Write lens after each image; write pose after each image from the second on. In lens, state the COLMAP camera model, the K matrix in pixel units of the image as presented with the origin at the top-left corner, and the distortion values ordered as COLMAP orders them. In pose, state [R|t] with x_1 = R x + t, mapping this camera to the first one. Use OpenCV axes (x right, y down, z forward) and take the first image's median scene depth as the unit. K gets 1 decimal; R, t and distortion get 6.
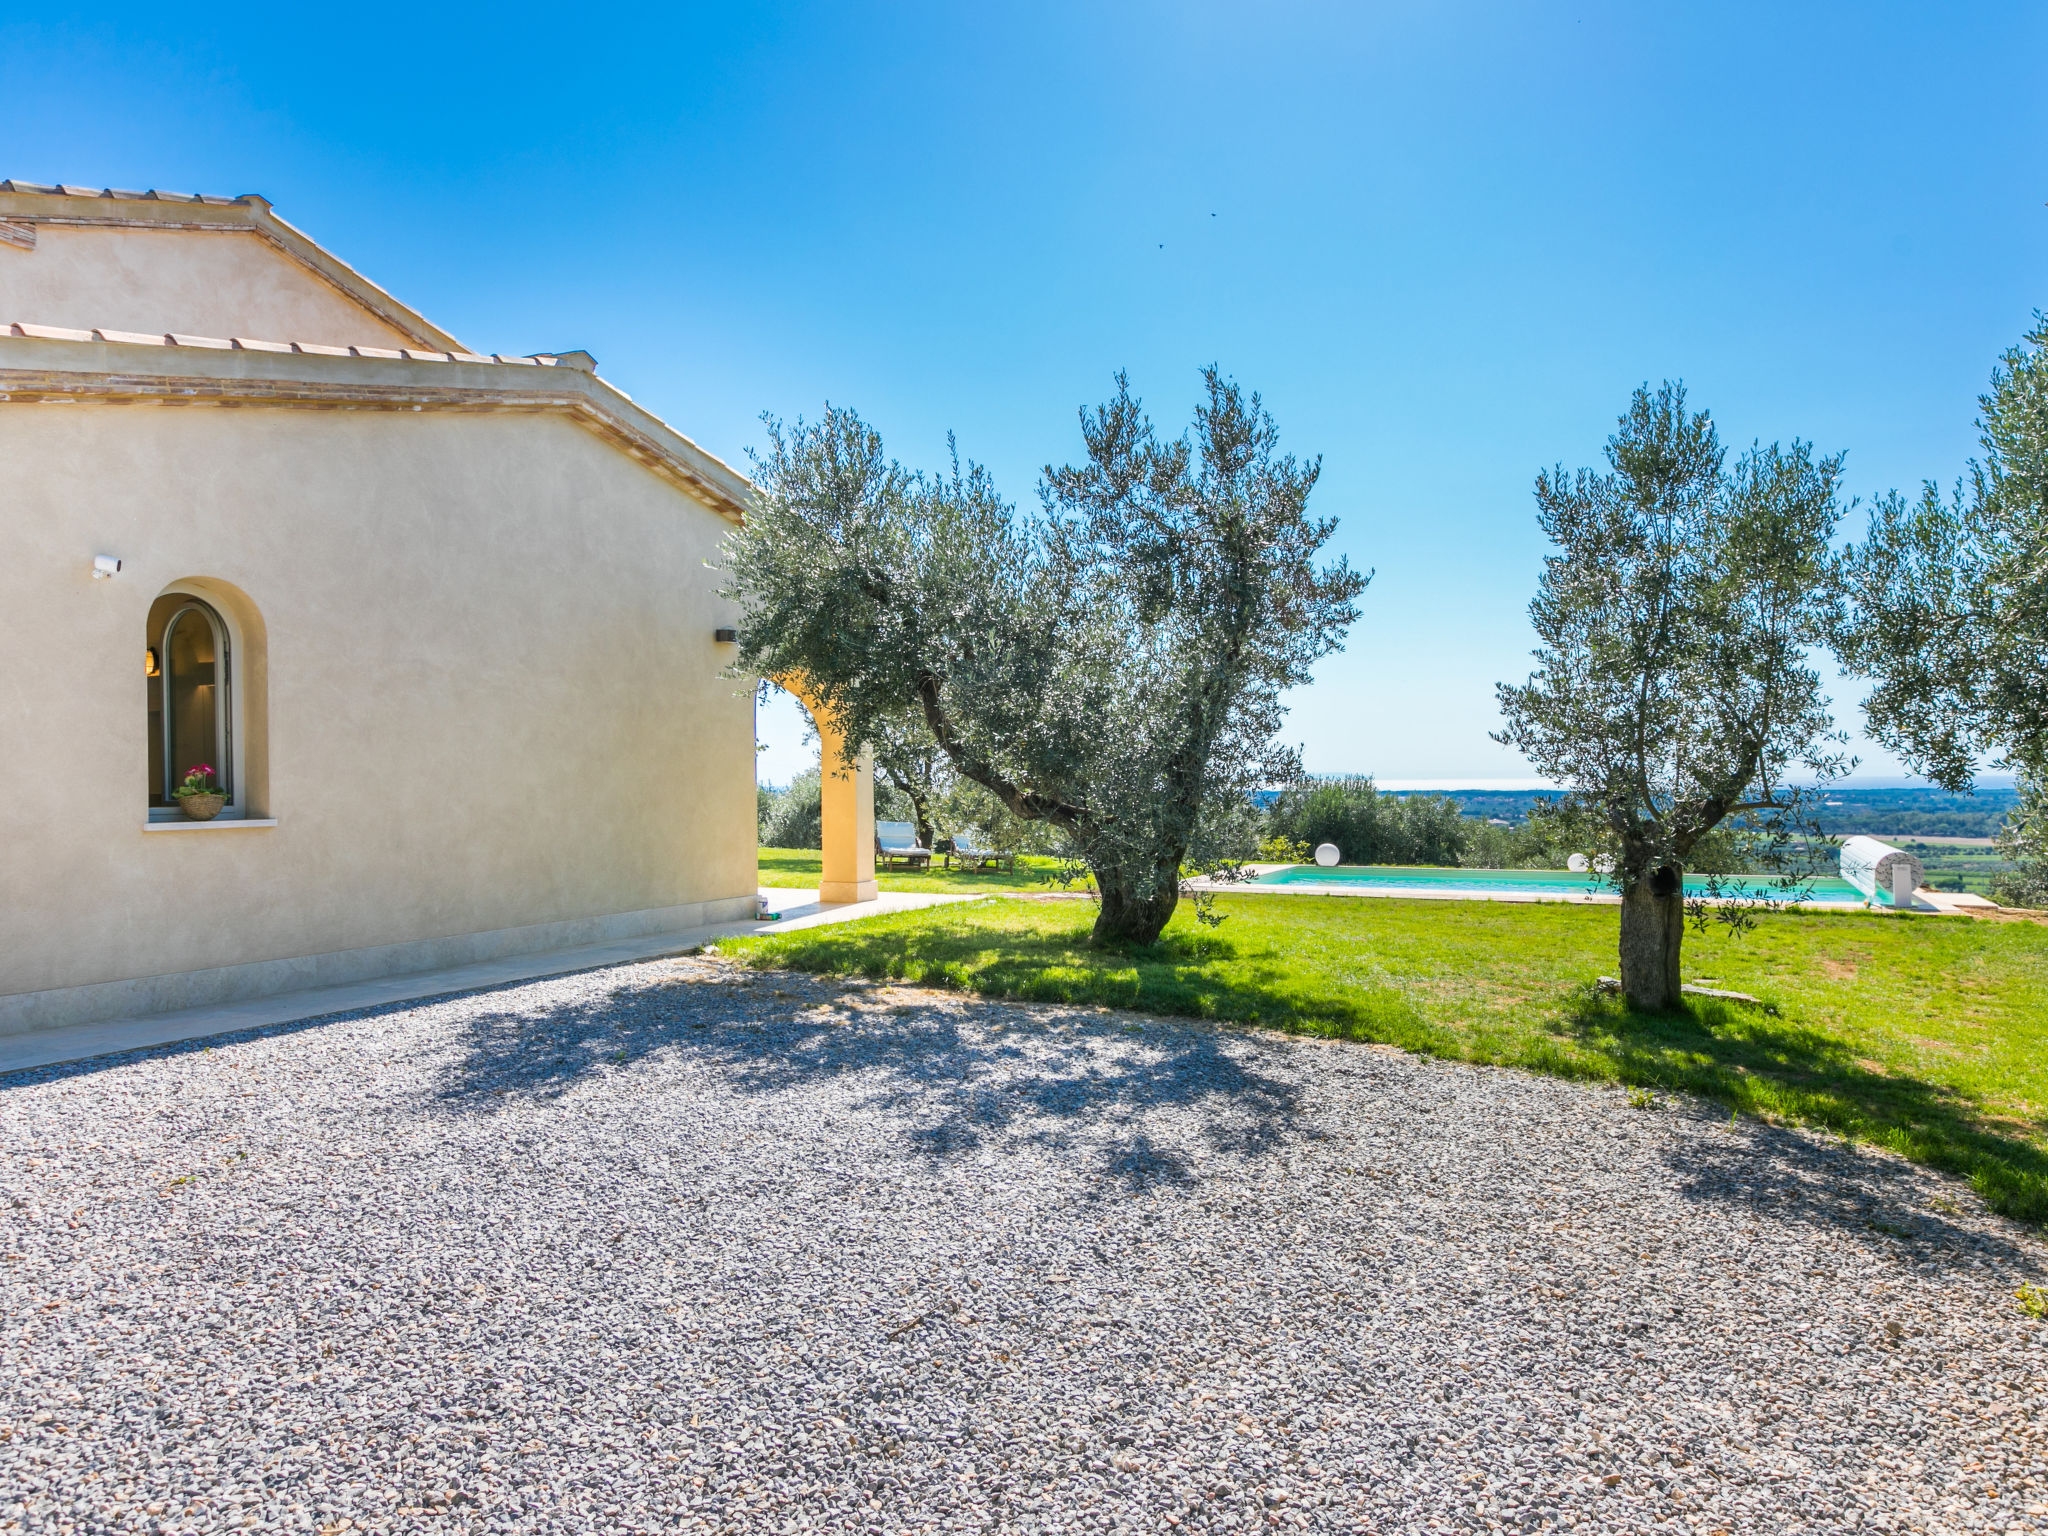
lens RADIAL K [[1291.2, 0, 1028.7], [0, 1291.2, 821.8], [0, 0, 1]] dist [0.000246, 0.001124]
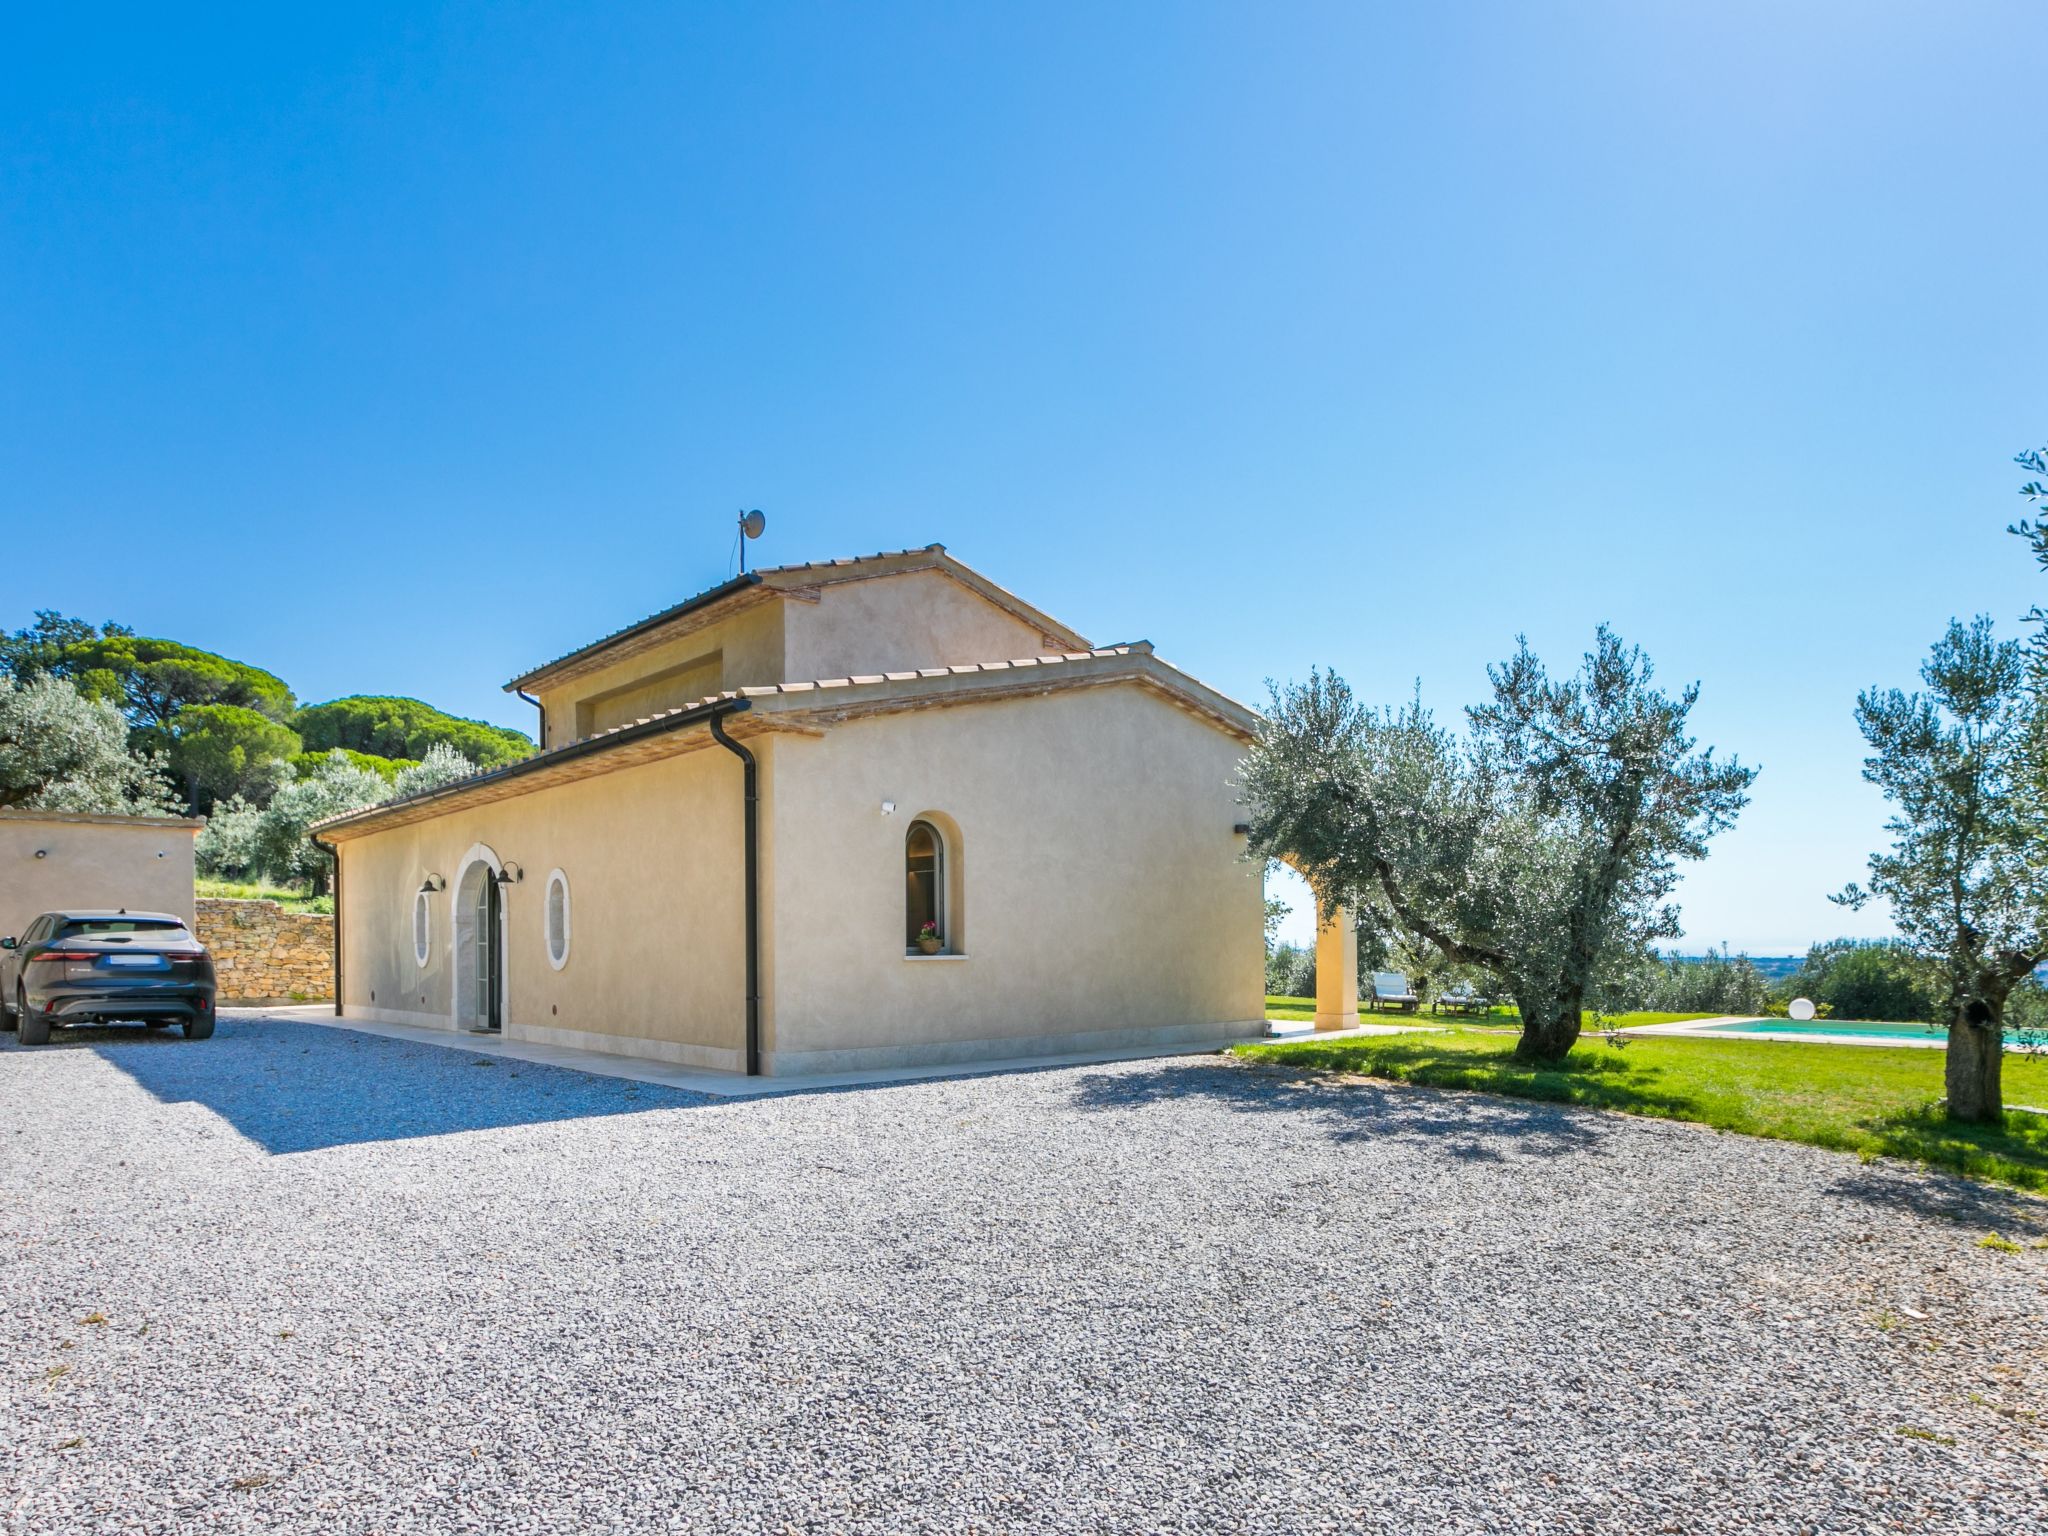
lens RADIAL K [[1291.2, 0, 1028.7], [0, 1291.2, 821.8], [0, 0, 1]] dist [0.000246, 0.001124]
pose [[0.917558, -0.031116, -0.396382, 0.128897], [-0.018825, 0.992415, -0.121482, 0.024891], [0.397156, 0.118929, 0.910013, -0.431850]]
